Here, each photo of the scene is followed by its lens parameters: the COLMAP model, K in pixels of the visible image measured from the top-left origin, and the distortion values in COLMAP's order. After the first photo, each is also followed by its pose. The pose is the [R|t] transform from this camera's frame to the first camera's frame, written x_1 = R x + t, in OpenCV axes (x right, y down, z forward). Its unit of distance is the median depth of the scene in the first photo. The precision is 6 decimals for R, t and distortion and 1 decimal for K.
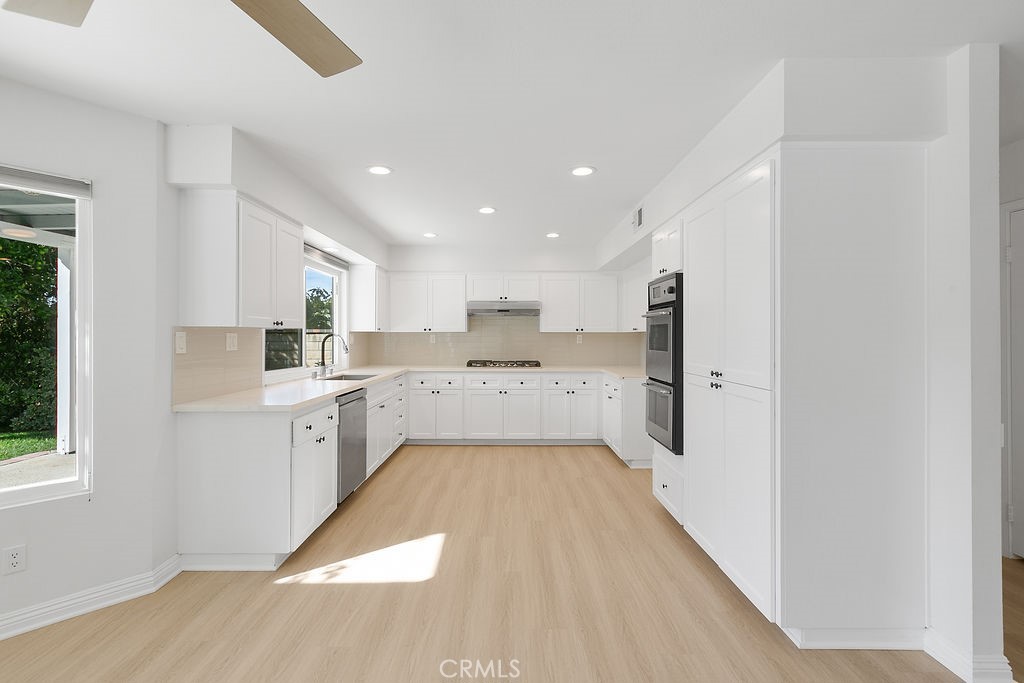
lens RADIAL K [[476.9, 0, 509.7], [0, 476.9, 327.8], [0, 0, 1]] dist [0.014932, -0.001258]
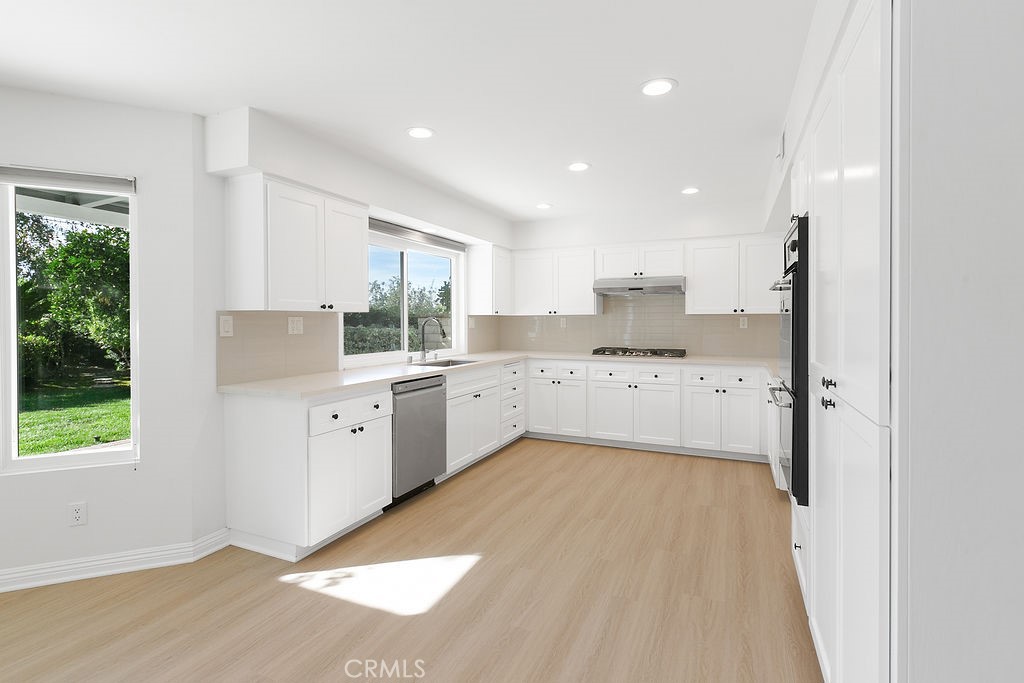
lens RADIAL K [[481.8, 0, 515.2], [0, 481.8, 319.7], [0, 0, 1]] dist [0.001722, 0.001076]
pose [[0.910819, -0.002313, -0.412800, 0.212779], [0.009480, 0.999838, 0.015316, 0.004398], [0.412698, -0.017863, 0.910693, 0.209177]]
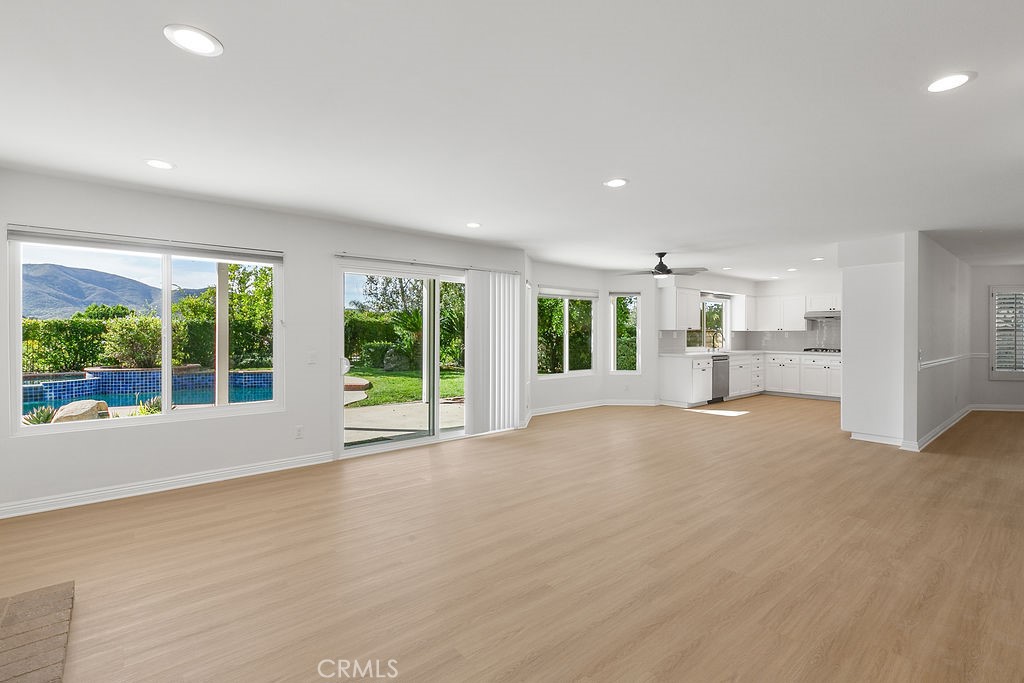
lens RADIAL K [[478.7, 0, 512.9], [0, 478.7, 335.0], [0, 0, 1]] dist [0.012886, -0.000396]
pose [[0.650578, 0.003456, -0.759432, 0.777949], [0.011373, 0.999833, 0.014293, -0.017831], [0.759355, -0.017935, 0.650430, -1.287519]]
